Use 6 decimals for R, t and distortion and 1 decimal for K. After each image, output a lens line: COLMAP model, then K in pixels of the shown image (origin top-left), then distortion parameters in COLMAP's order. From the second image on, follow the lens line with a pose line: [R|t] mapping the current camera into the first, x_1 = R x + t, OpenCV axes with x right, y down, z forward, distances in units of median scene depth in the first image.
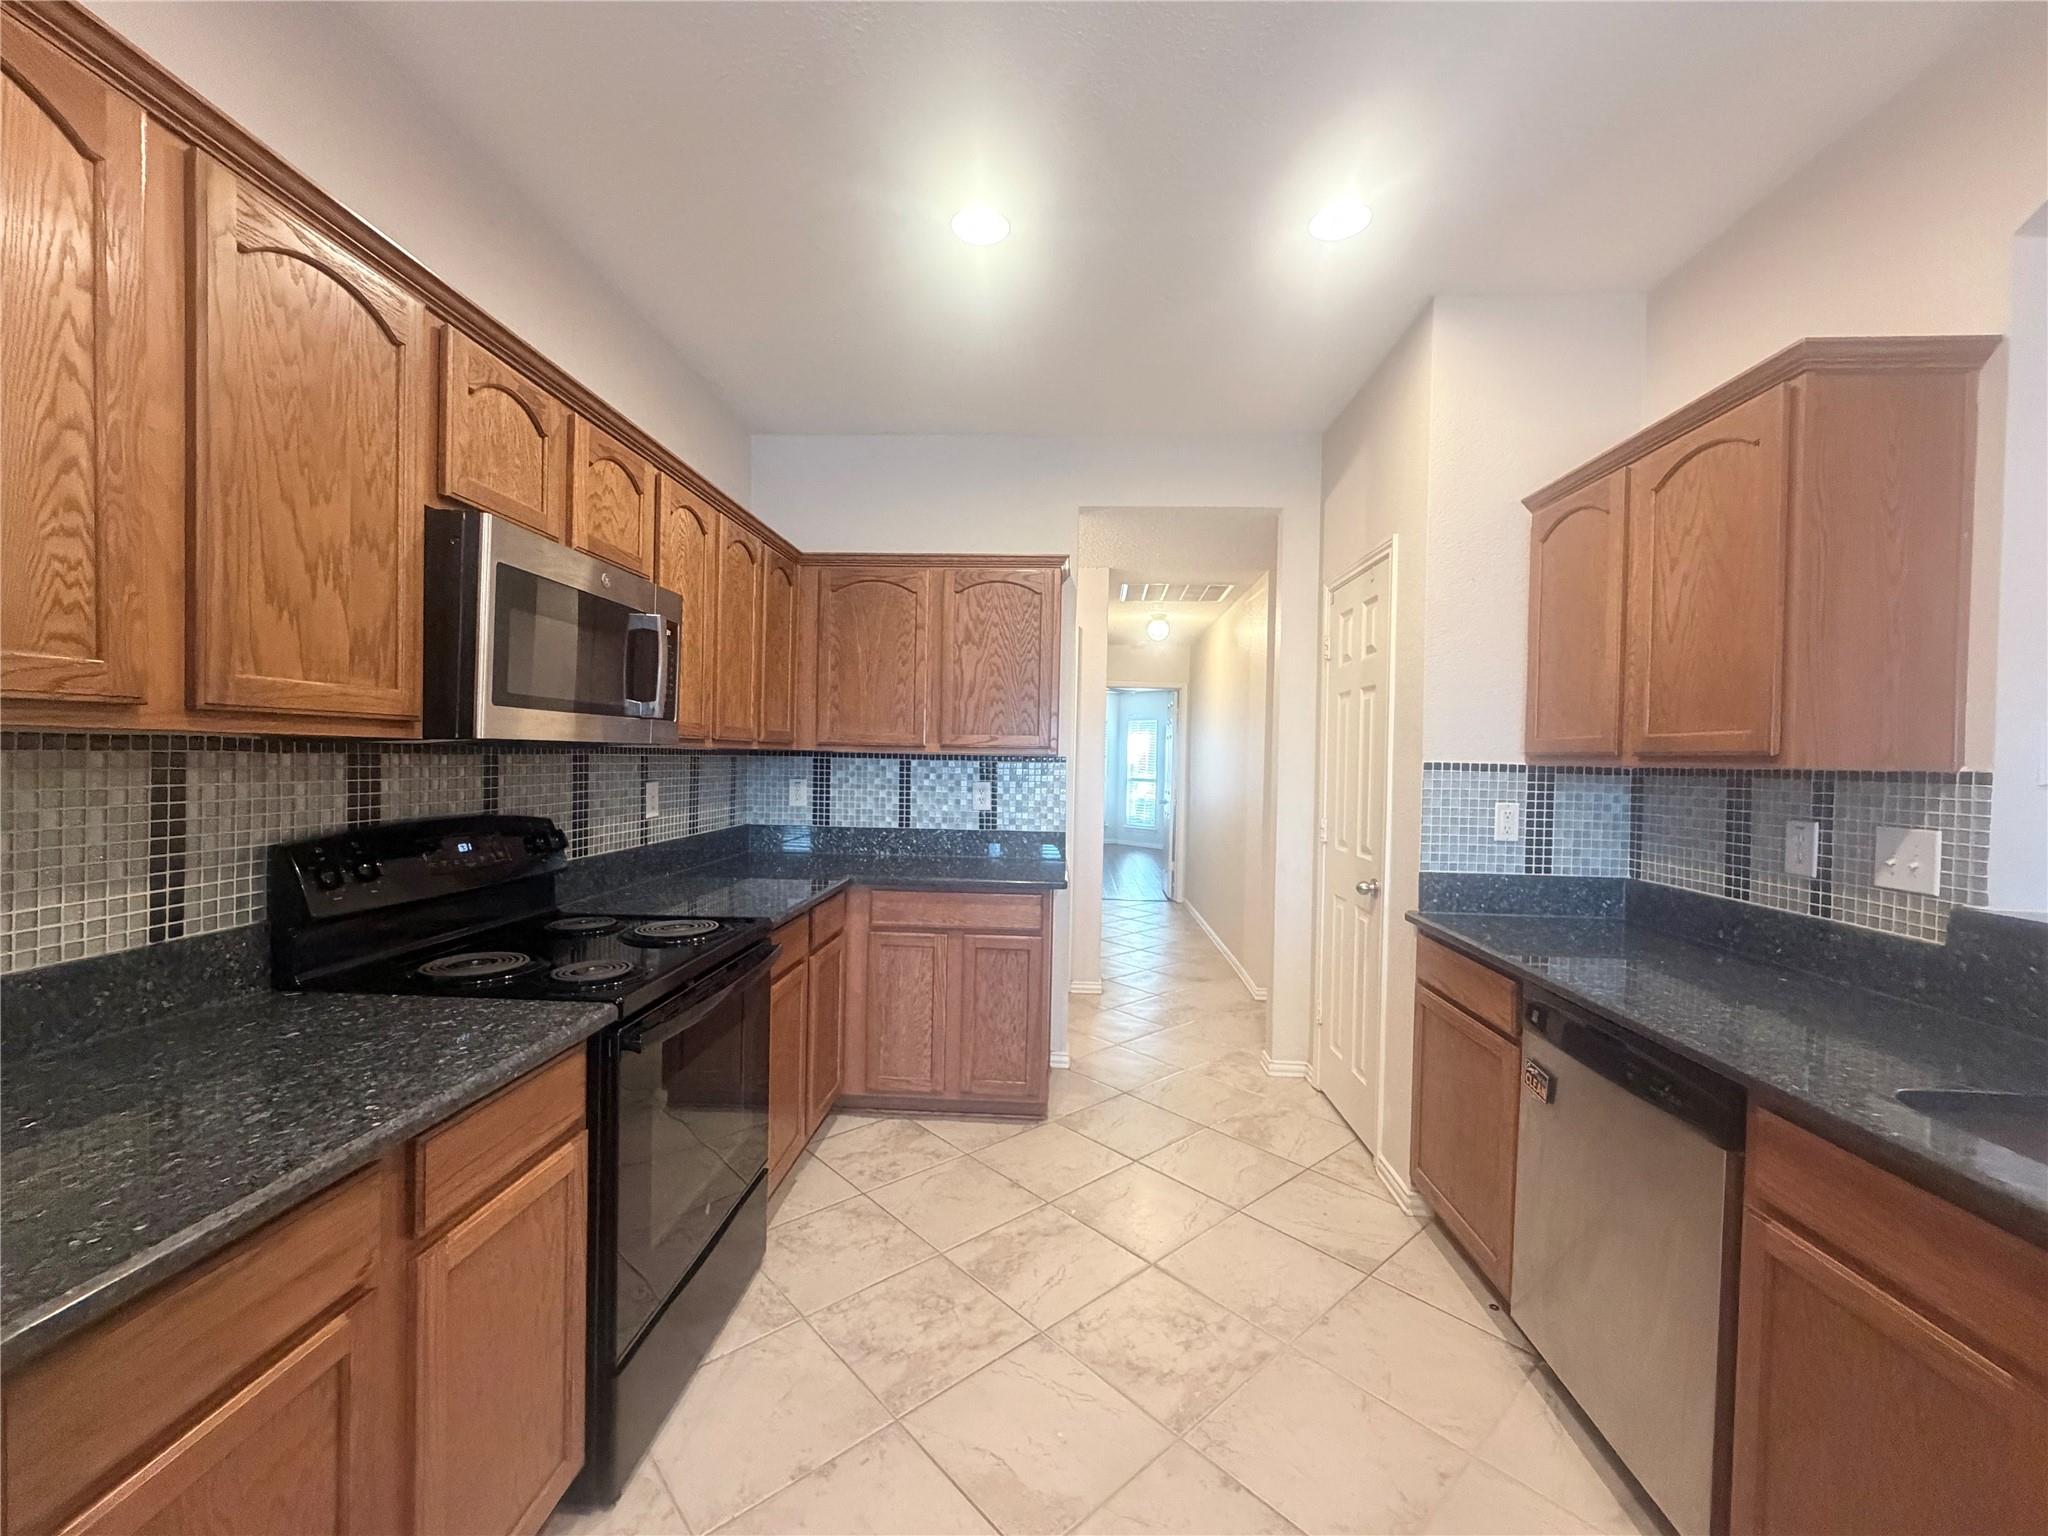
lens RADIAL K [[831.9, 0, 1024.0], [0, 831.9, 768.0], [0, 0, 1]] dist [0.000200, 0.000169]
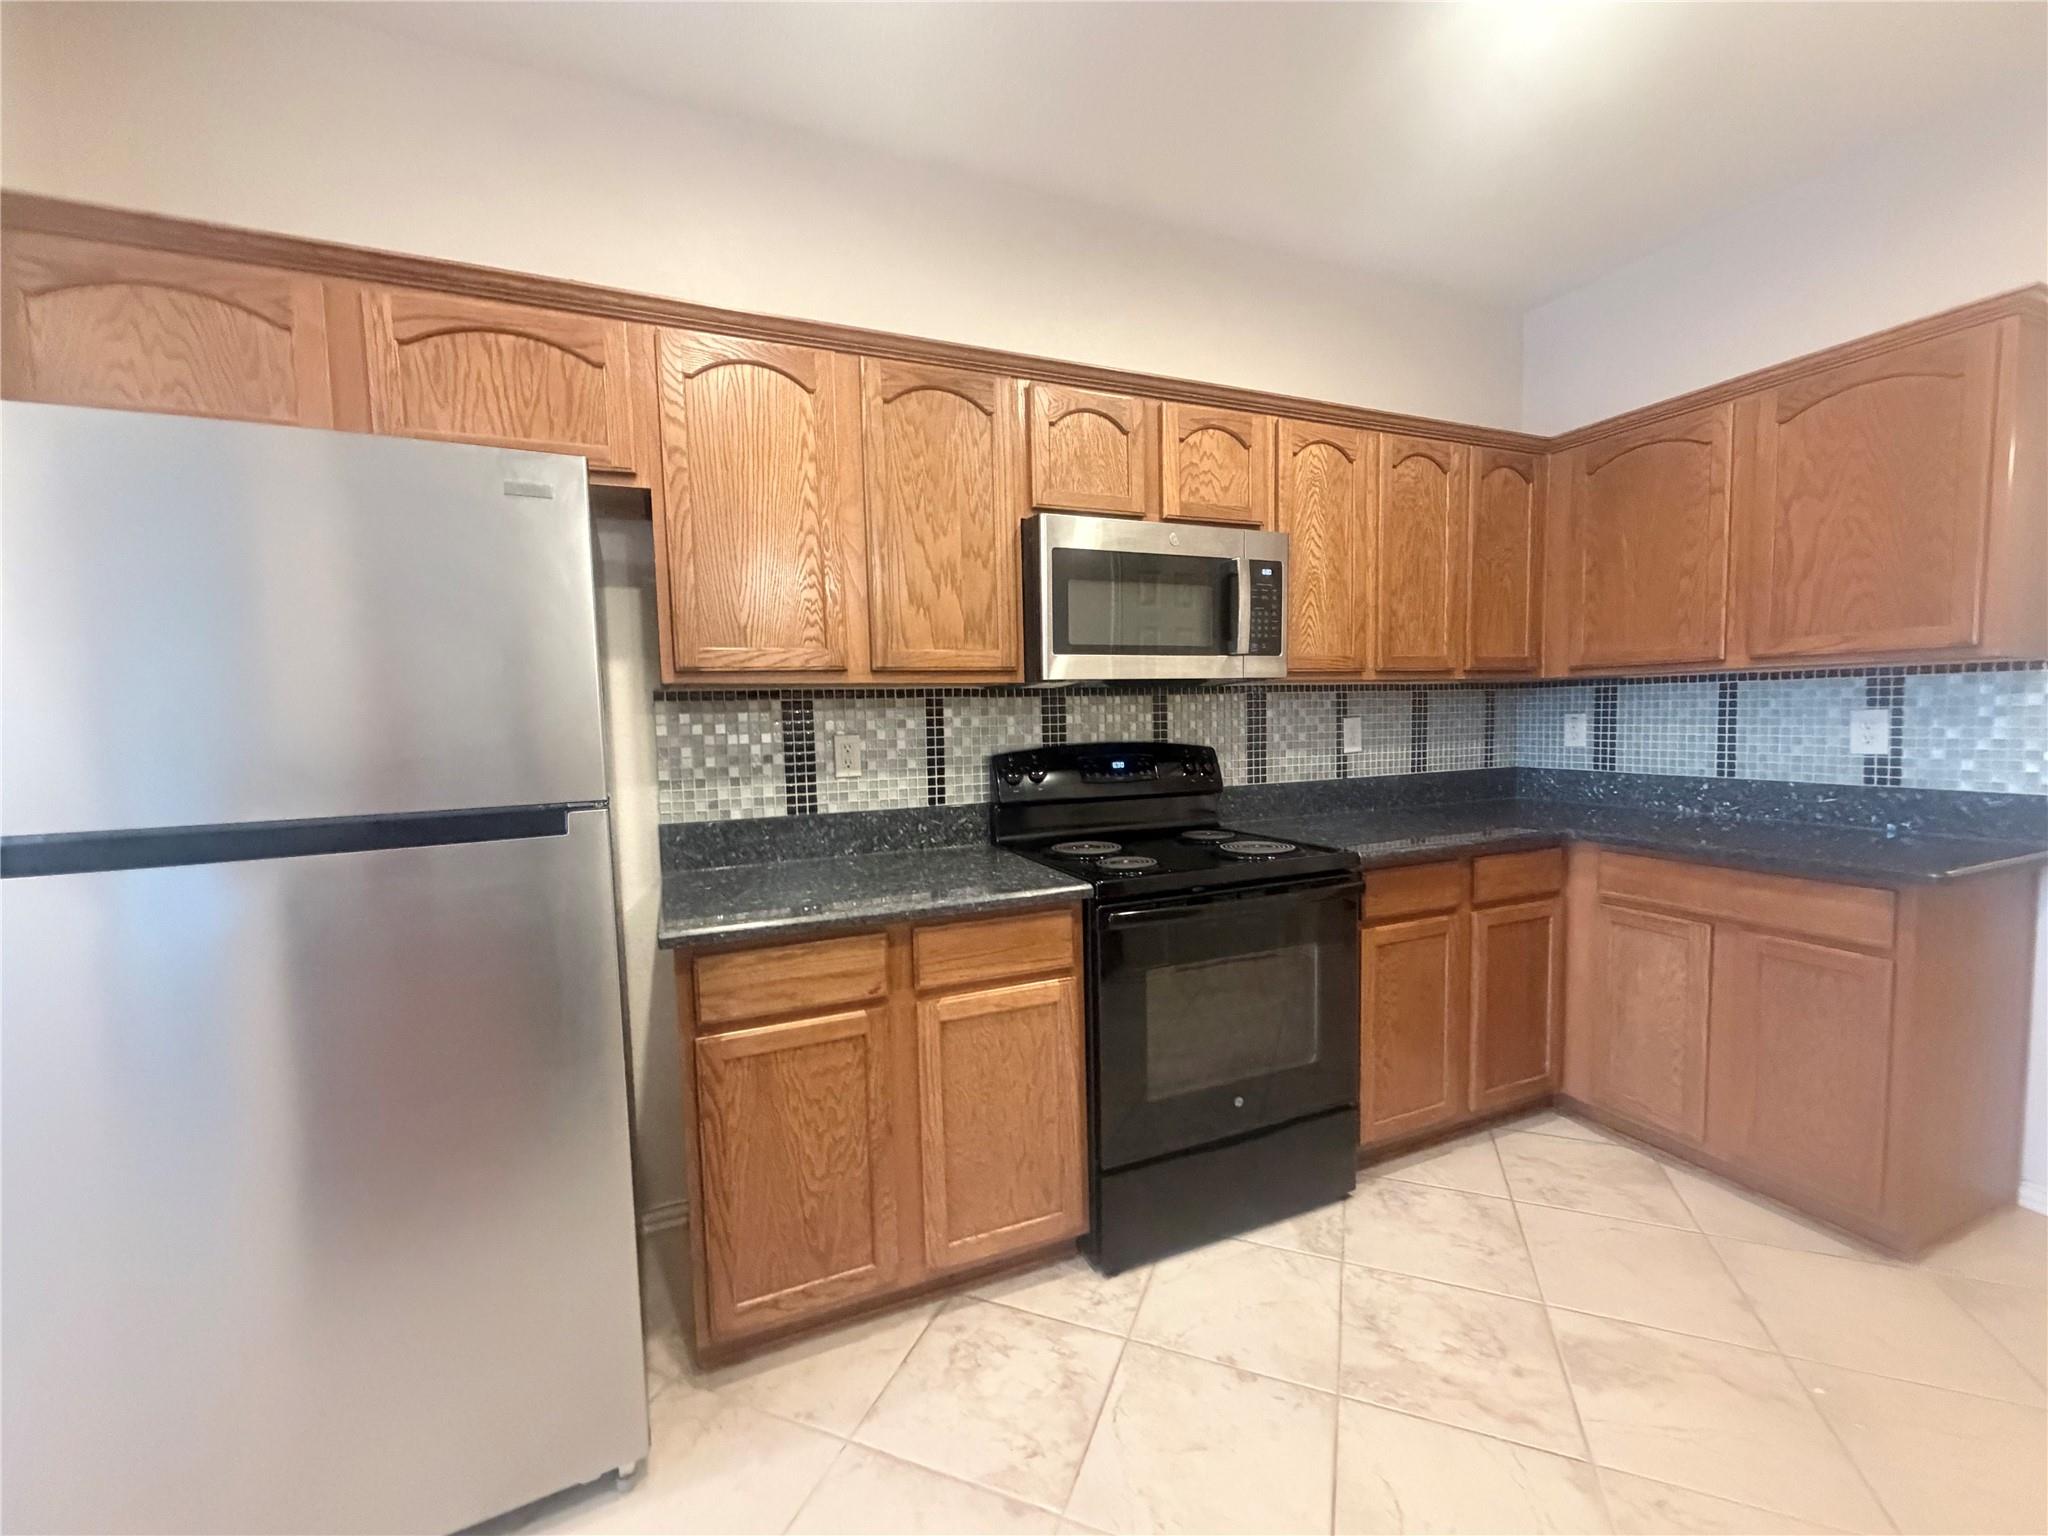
lens RADIAL K [[824.8, 0, 1024.0], [0, 824.8, 768.0], [0, 0, 1]] dist [-0.001512, 0.000046]
pose [[0.441728, 0.029428, -0.896666, 0.457513], [0.020526, 0.998869, 0.042894, 0.042234], [0.896914, -0.037353, 0.440624, 0.293342]]
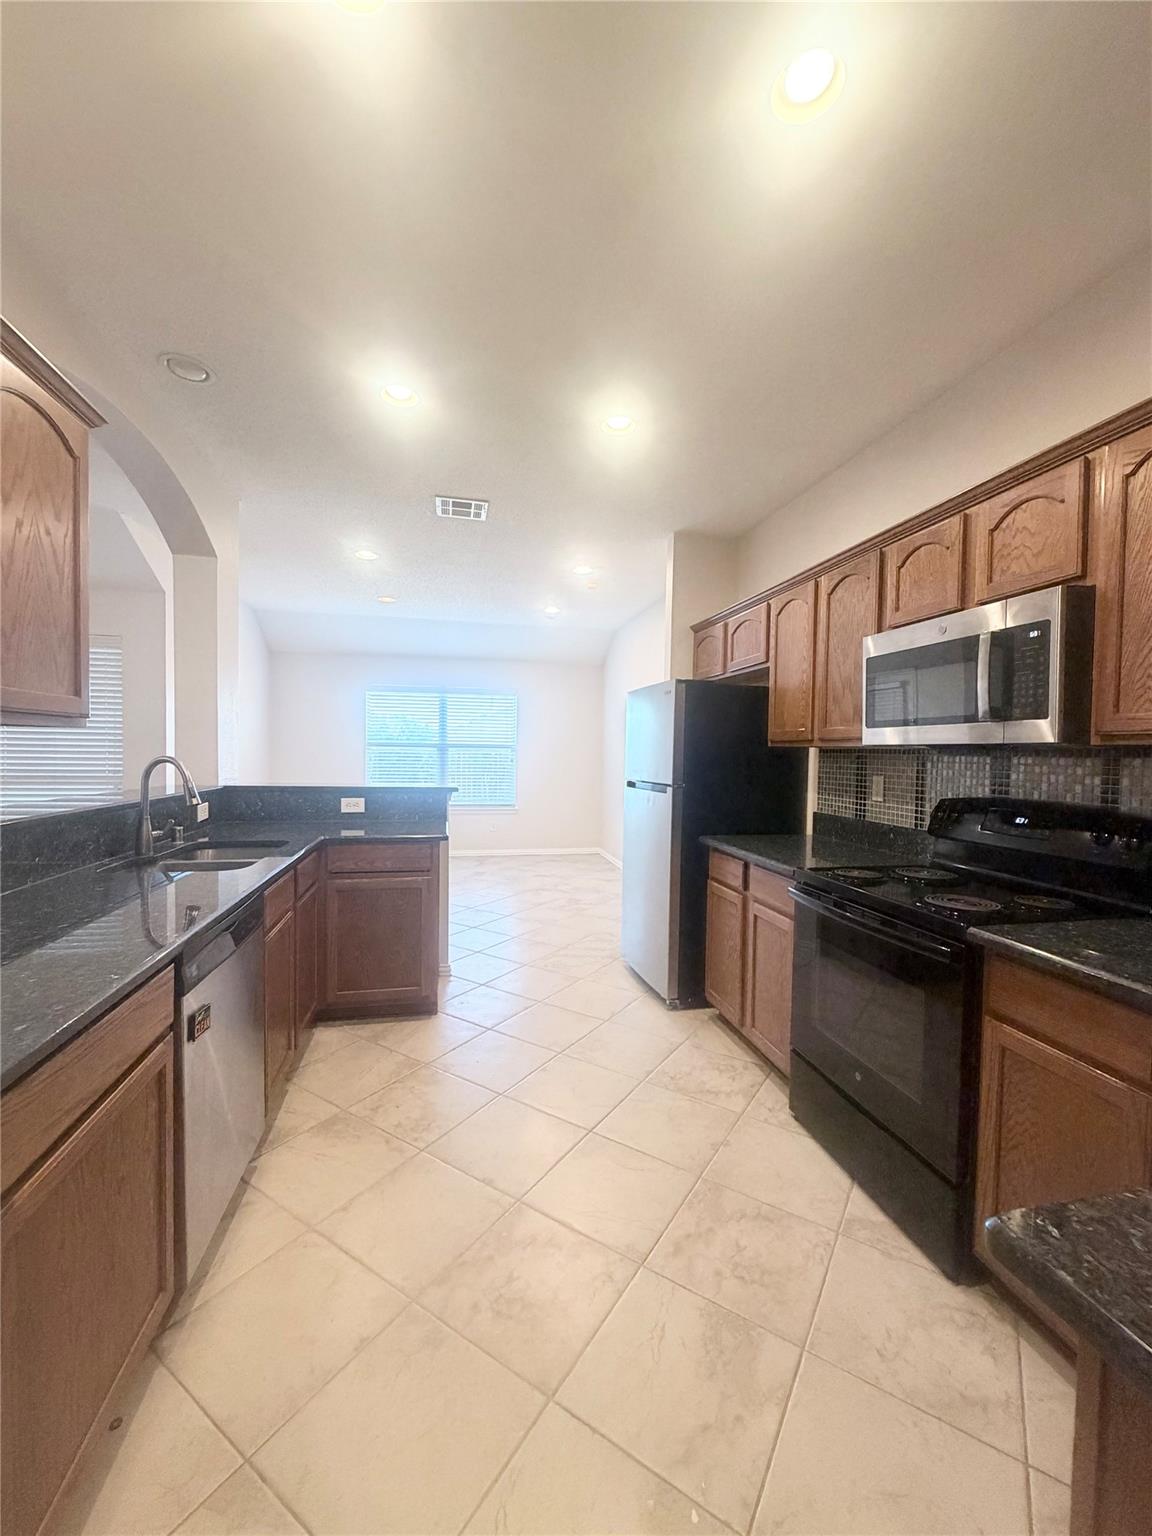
lens RADIAL K [[618.6, 0, 576.0], [0, 618.6, 768.0], [0, 0, 1]] dist [-0.001512, 0.000046]
pose [[-0.963176, -0.032248, -0.266931, 0.371539], [-0.043038, 0.998472, 0.034669, 0.000187], [0.265405, 0.044881, -0.963092, 1.881779]]
